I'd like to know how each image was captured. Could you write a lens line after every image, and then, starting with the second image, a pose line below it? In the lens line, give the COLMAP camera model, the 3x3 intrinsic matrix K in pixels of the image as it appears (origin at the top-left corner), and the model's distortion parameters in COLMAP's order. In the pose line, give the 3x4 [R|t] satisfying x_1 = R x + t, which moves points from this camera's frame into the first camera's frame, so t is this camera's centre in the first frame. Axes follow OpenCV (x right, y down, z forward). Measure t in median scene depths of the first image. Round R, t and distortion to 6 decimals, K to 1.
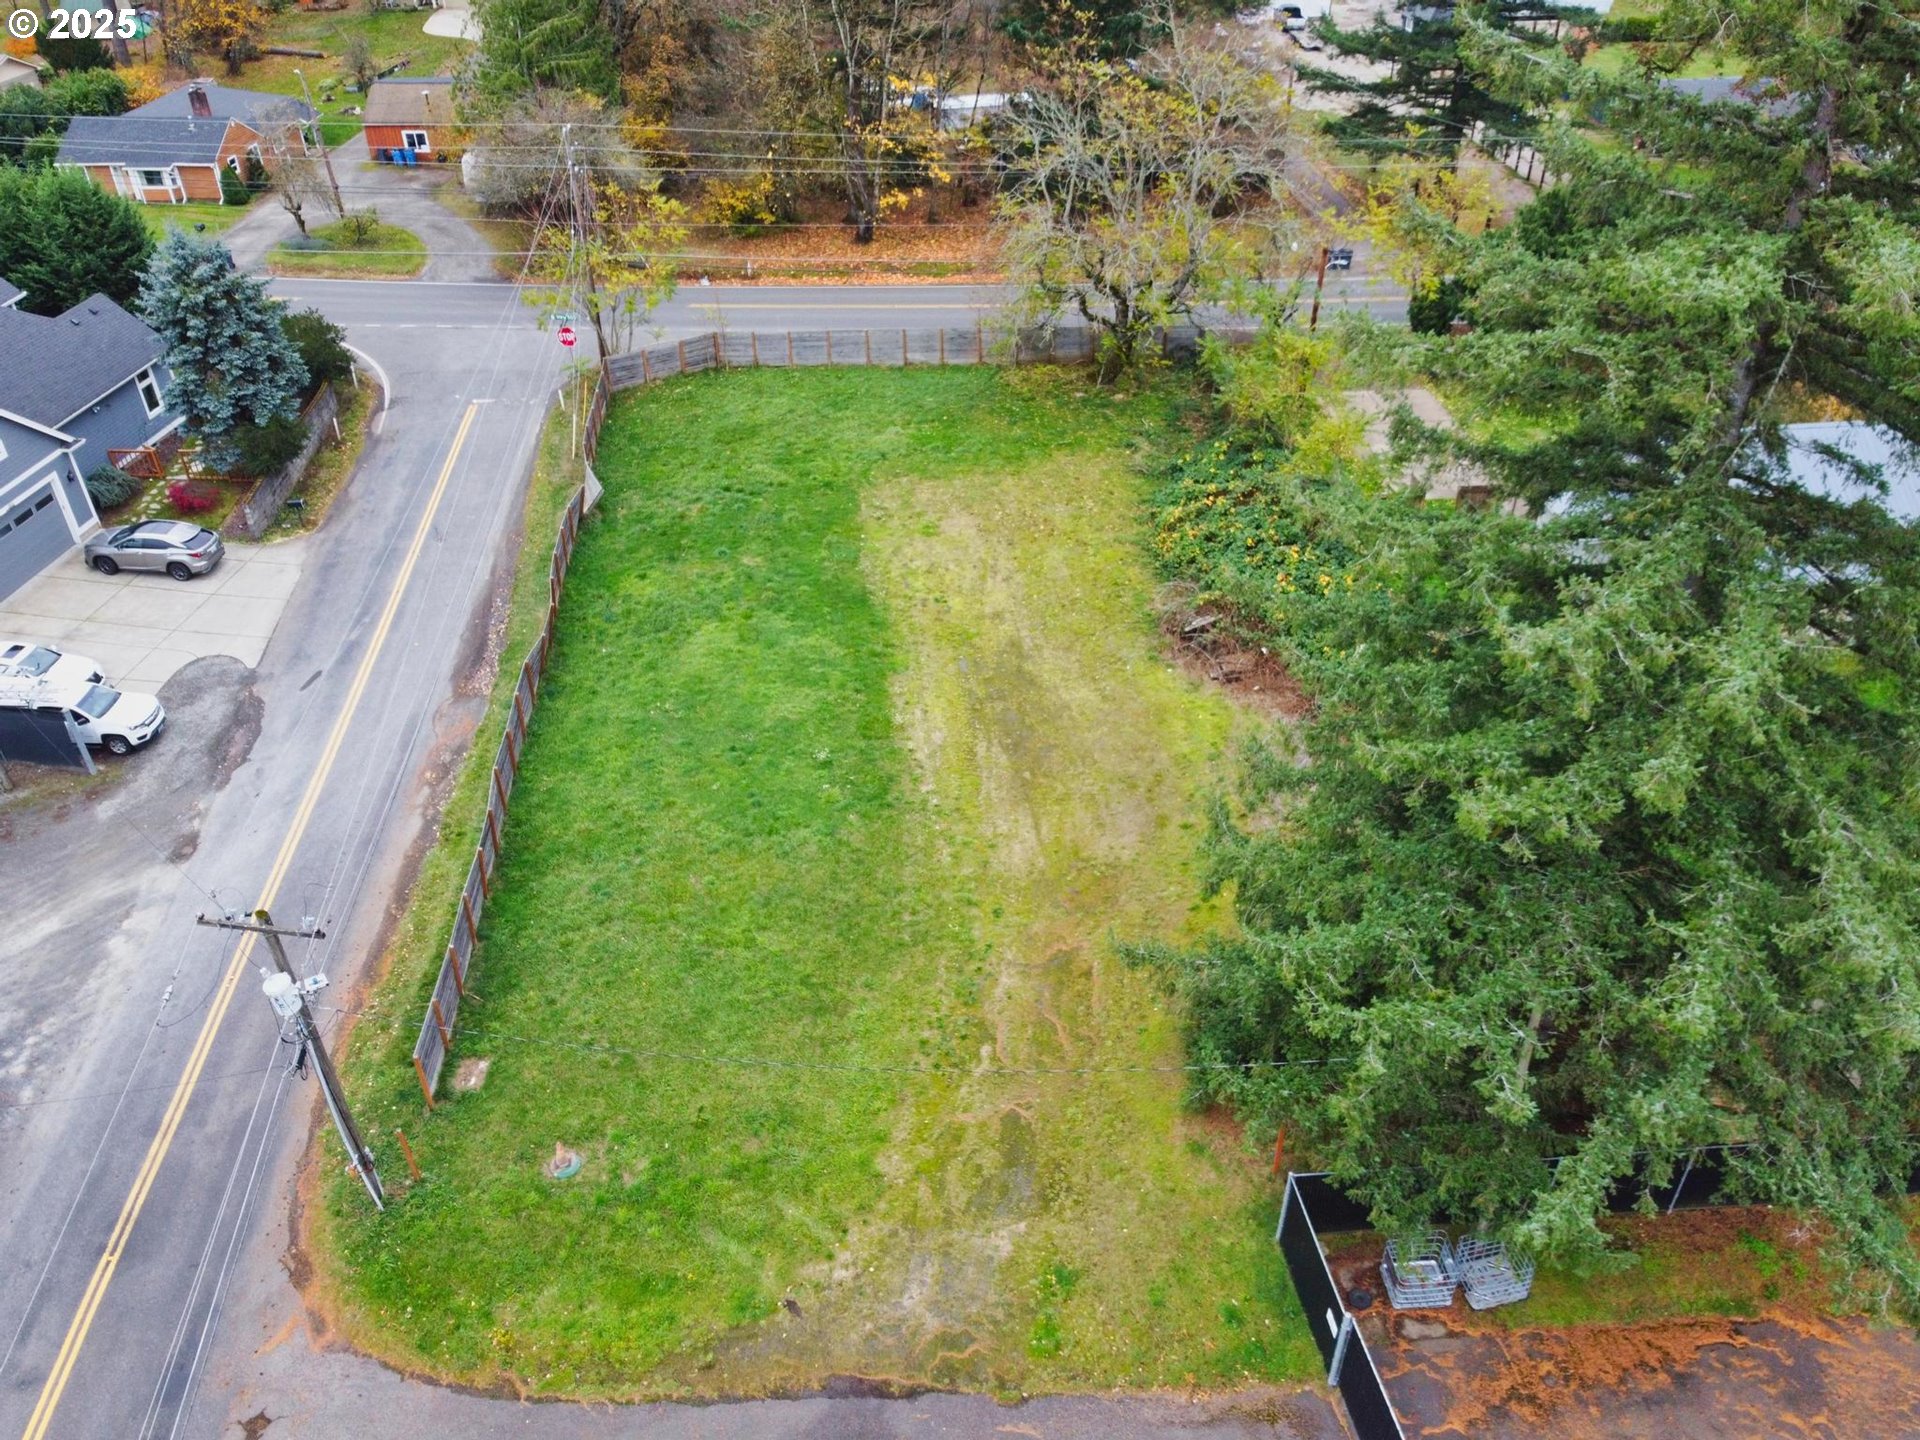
lens RADIAL K [[1445.4, 0, 967.2], [0, 1445.4, 724.4], [0, 0, 1]] dist [-0.006953, 0.003587]
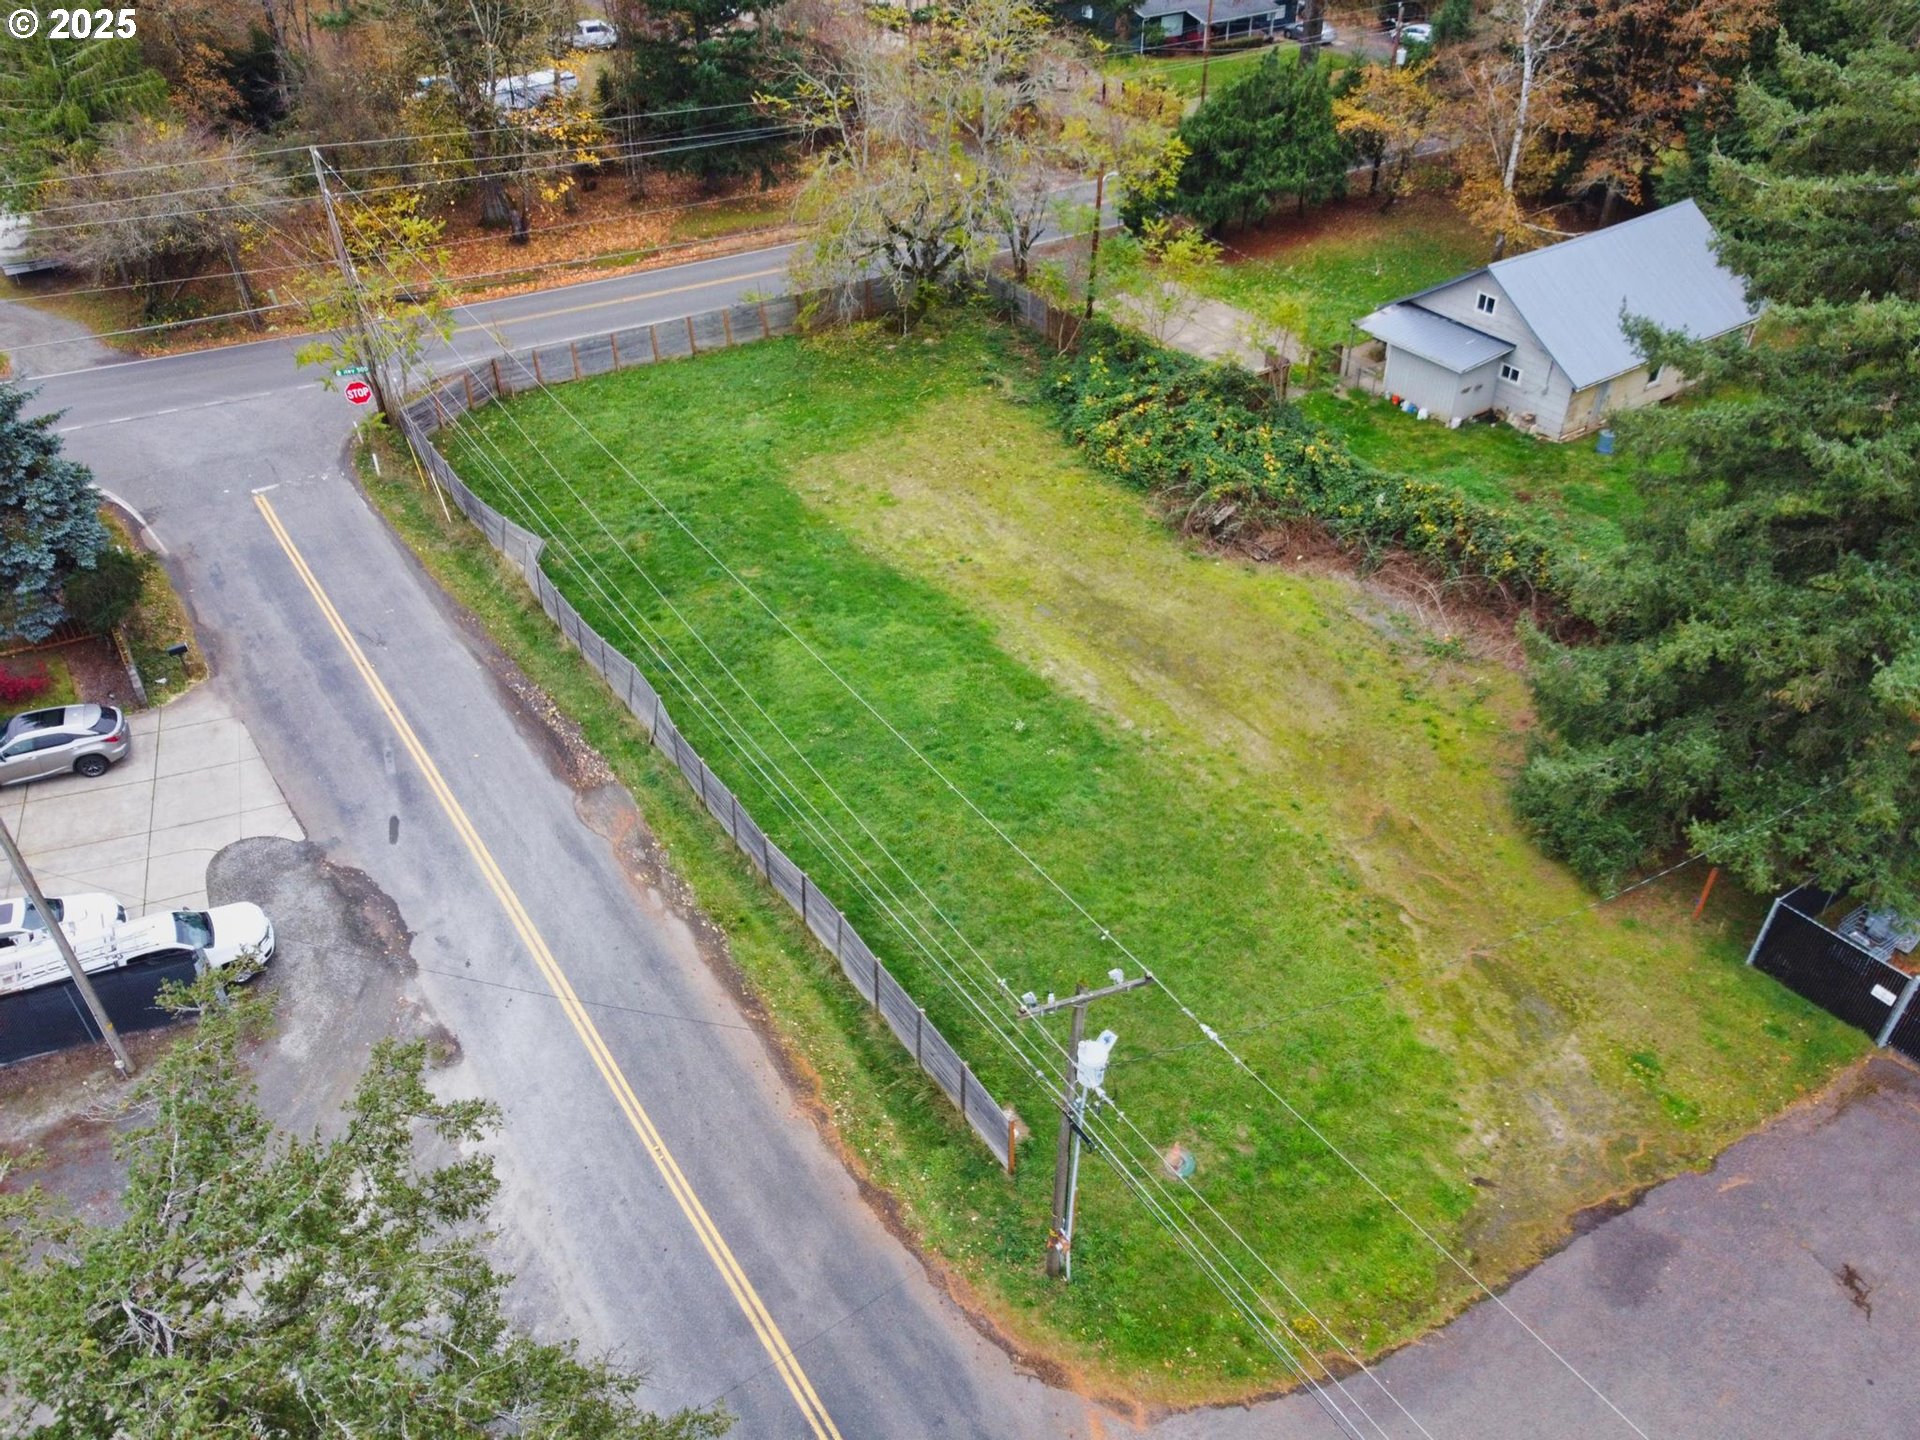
lens RADIAL K [[1445.4, 0, 956.6], [0, 1445.4, 719.4], [0, 0, 1]] dist [-0.006953, 0.003587]
pose [[0.881554, -0.288340, 0.373794, -0.585337], [0.281057, 0.956742, 0.075173, -0.079673], [-0.379300, 0.038788, 0.924460, 0.129884]]
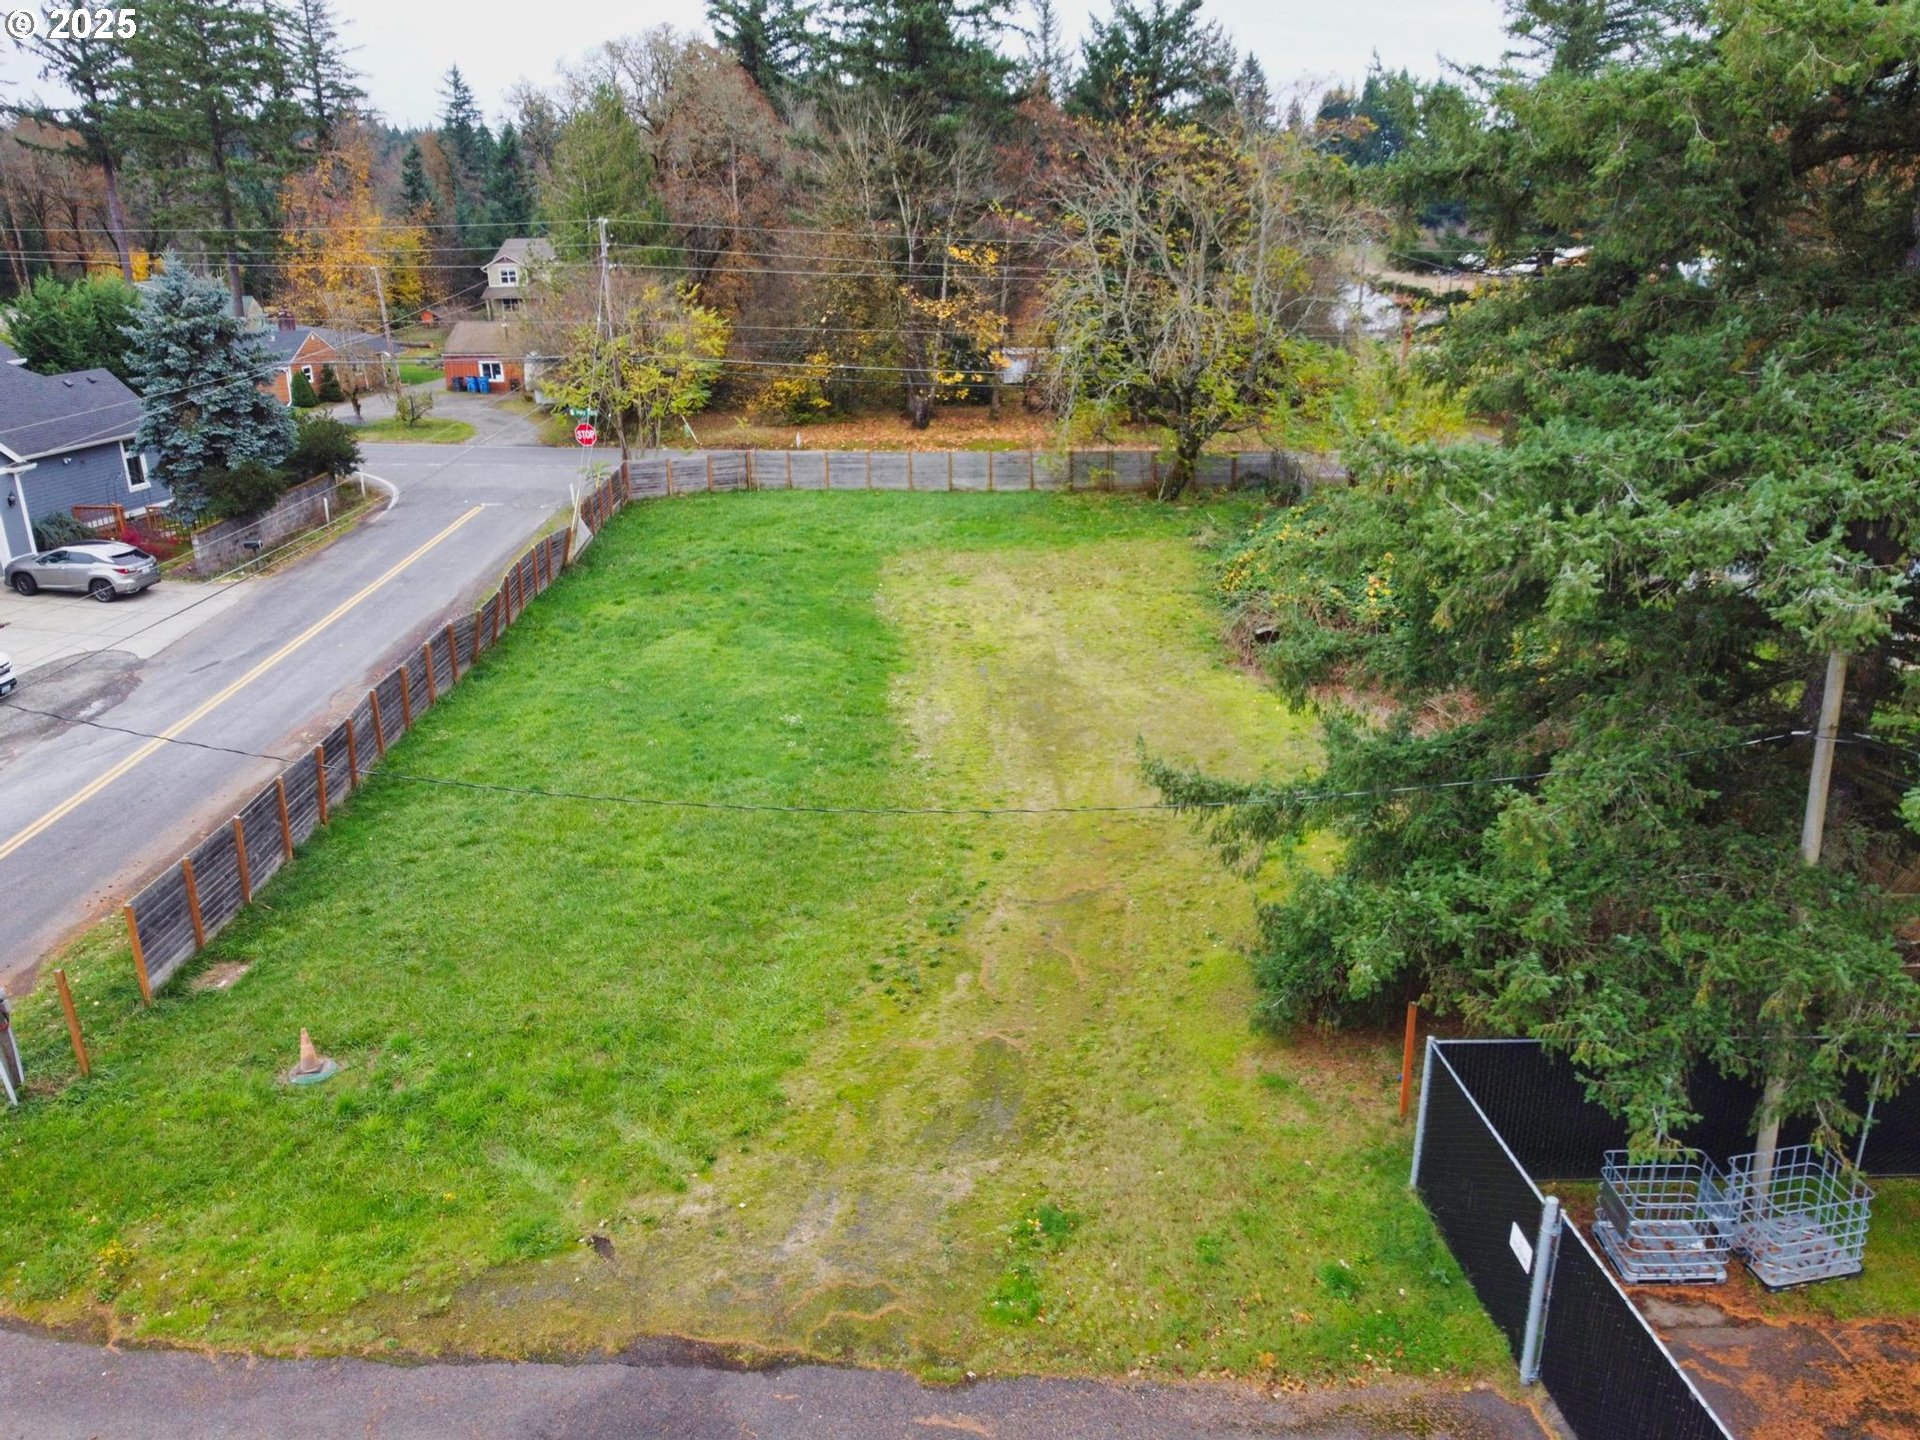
lens RADIAL K [[1445.4, 0, 967.0], [0, 1445.4, 733.6], [0, 0, 1]] dist [-0.006953, 0.003587]
pose [[0.997980, 0.017879, -0.060954, 0.050241], [-0.033678, 0.962534, -0.269060, 0.276862], [0.053859, 0.270570, 0.961193, 0.288844]]
